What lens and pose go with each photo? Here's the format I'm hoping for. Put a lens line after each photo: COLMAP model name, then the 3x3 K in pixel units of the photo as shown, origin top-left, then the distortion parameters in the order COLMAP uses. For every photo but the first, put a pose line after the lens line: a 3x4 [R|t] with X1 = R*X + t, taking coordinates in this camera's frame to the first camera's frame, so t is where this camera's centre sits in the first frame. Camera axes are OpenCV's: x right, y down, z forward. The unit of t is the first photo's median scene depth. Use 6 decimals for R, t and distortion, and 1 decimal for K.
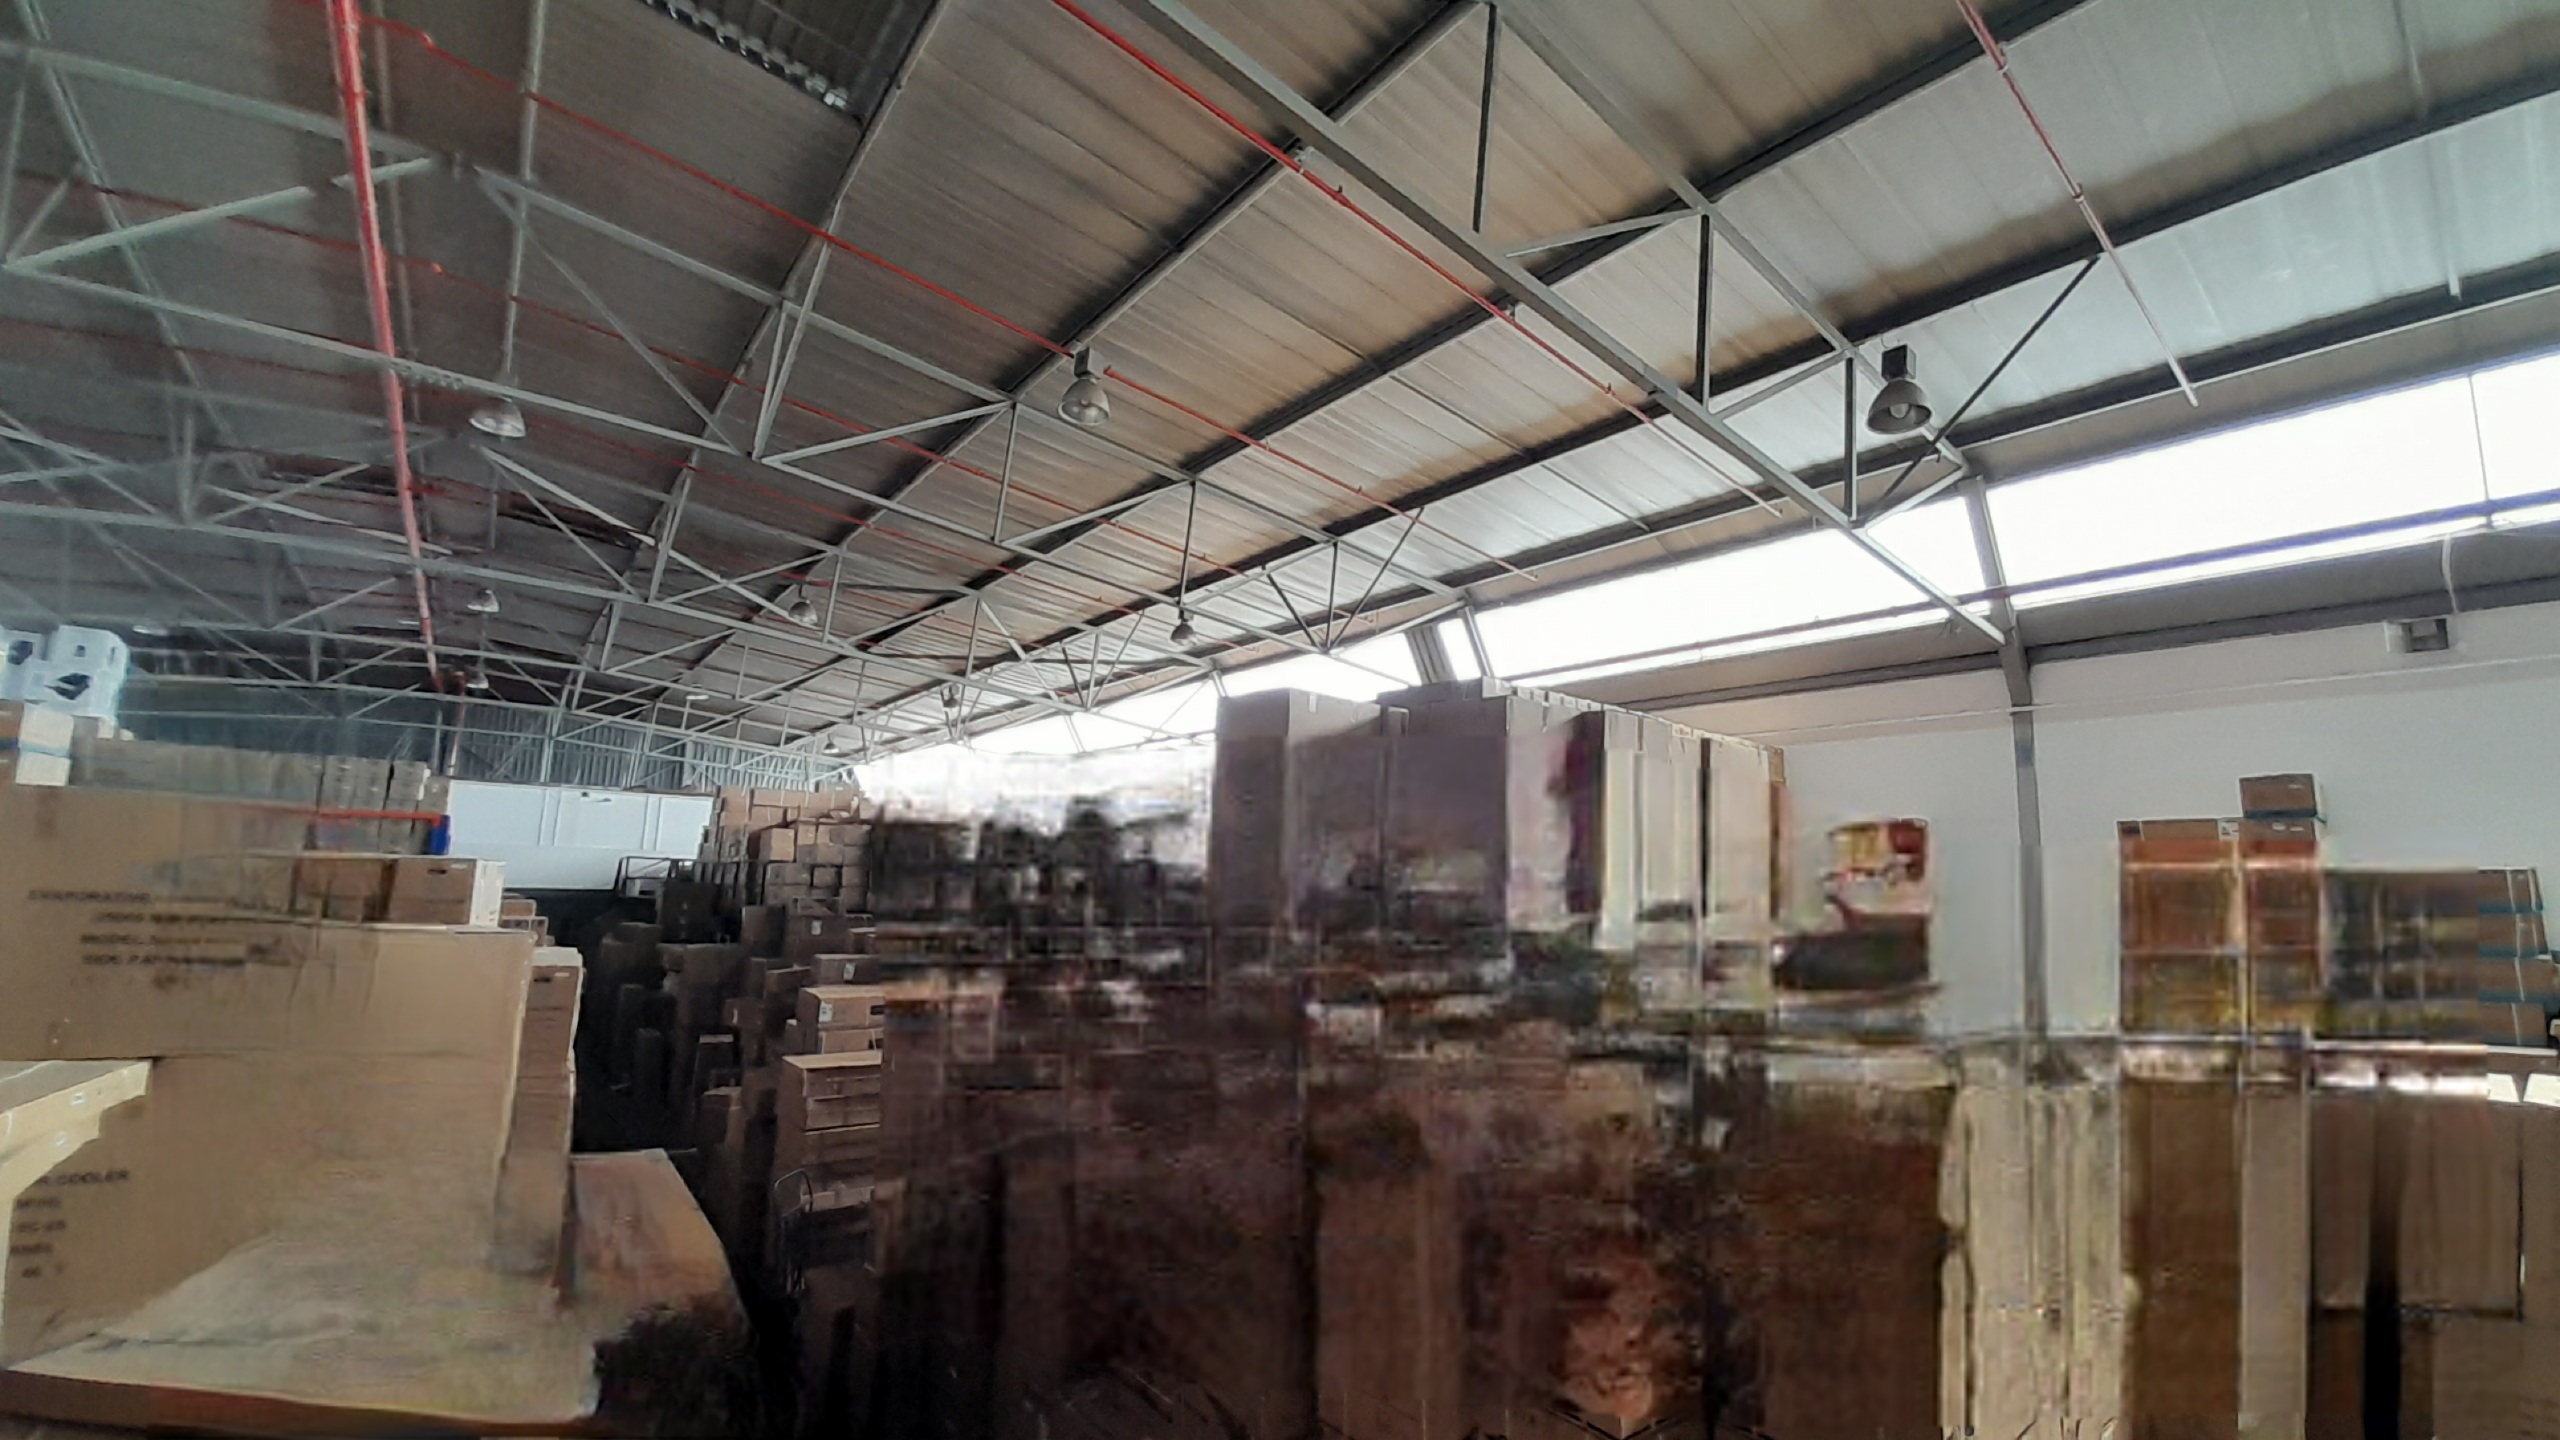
lens RADIAL K [[1016.9, 0, 1278.7], [0, 1016.9, 752.8], [0, 0, 1]] dist [0.023660, -0.016927]
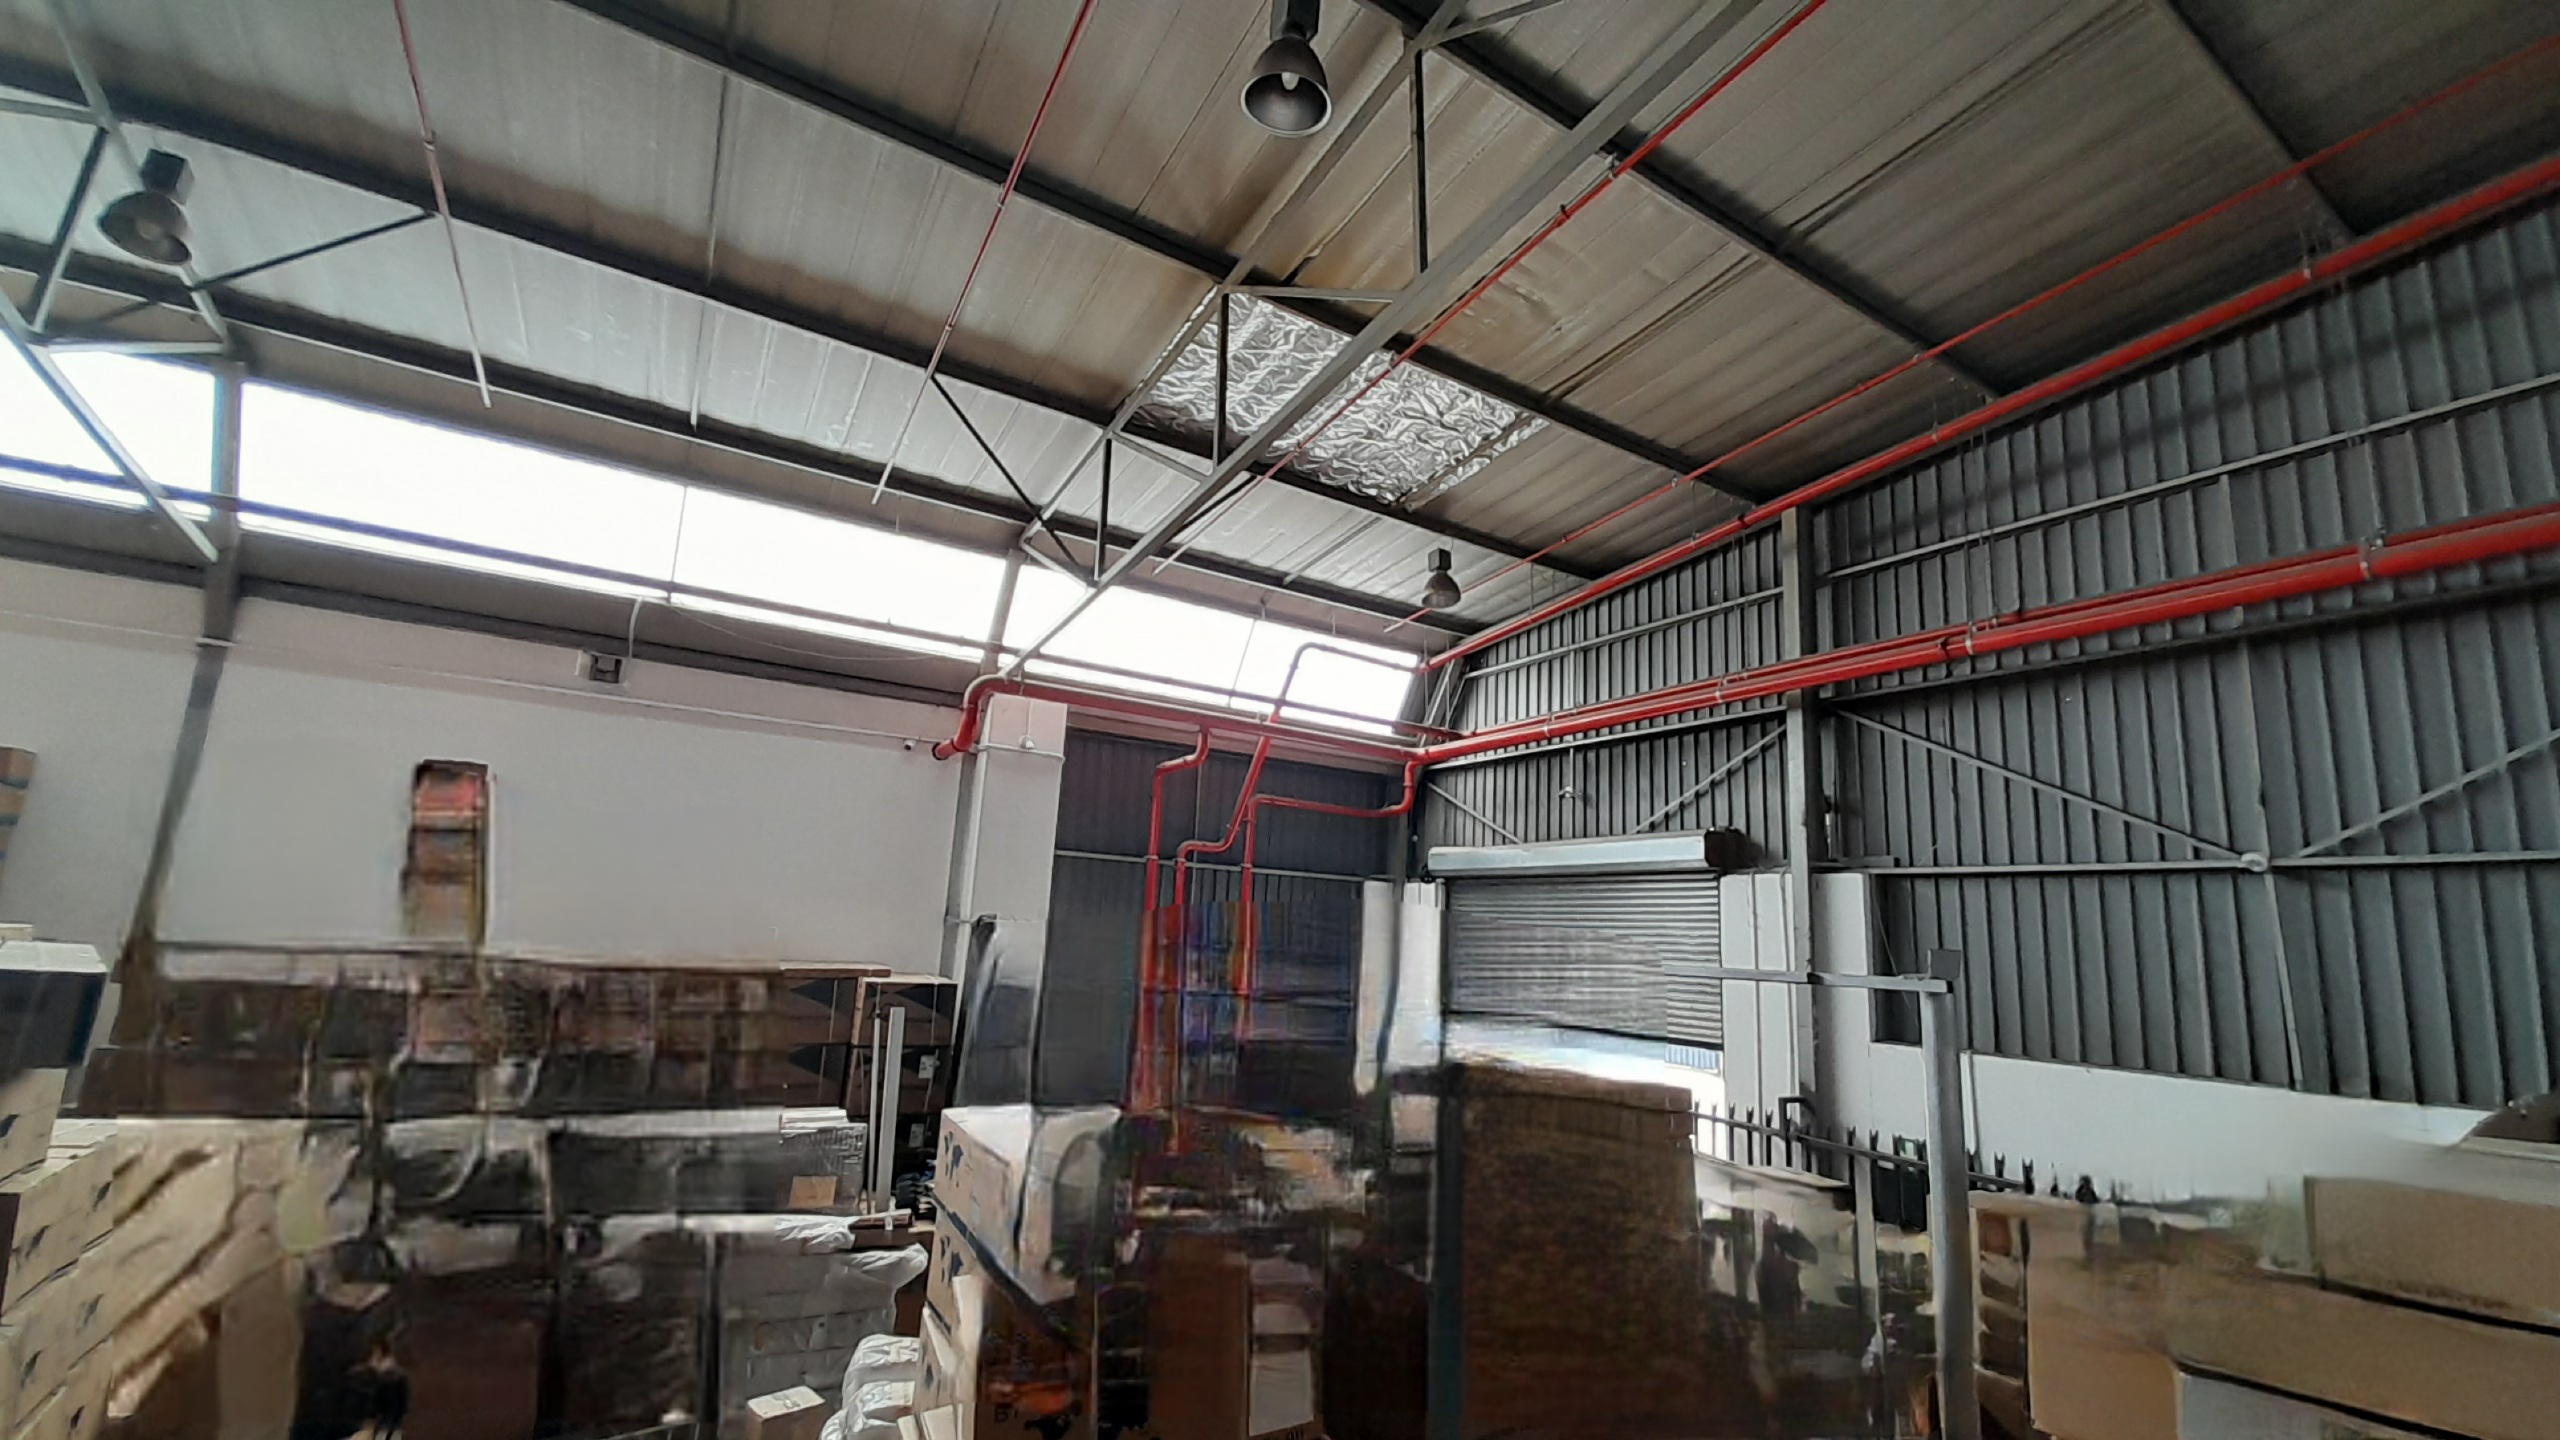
lens RADIAL K [[1016.9, 0, 1278.7], [0, 1016.9, 752.8], [0, 0, 1]] dist [0.023660, -0.016927]
pose [[0.099552, 0.145263, 0.984372, -0.291471], [-0.173717, 0.976630, -0.126552, 0.038757], [-0.979751, -0.158404, 0.122460, 0.374929]]
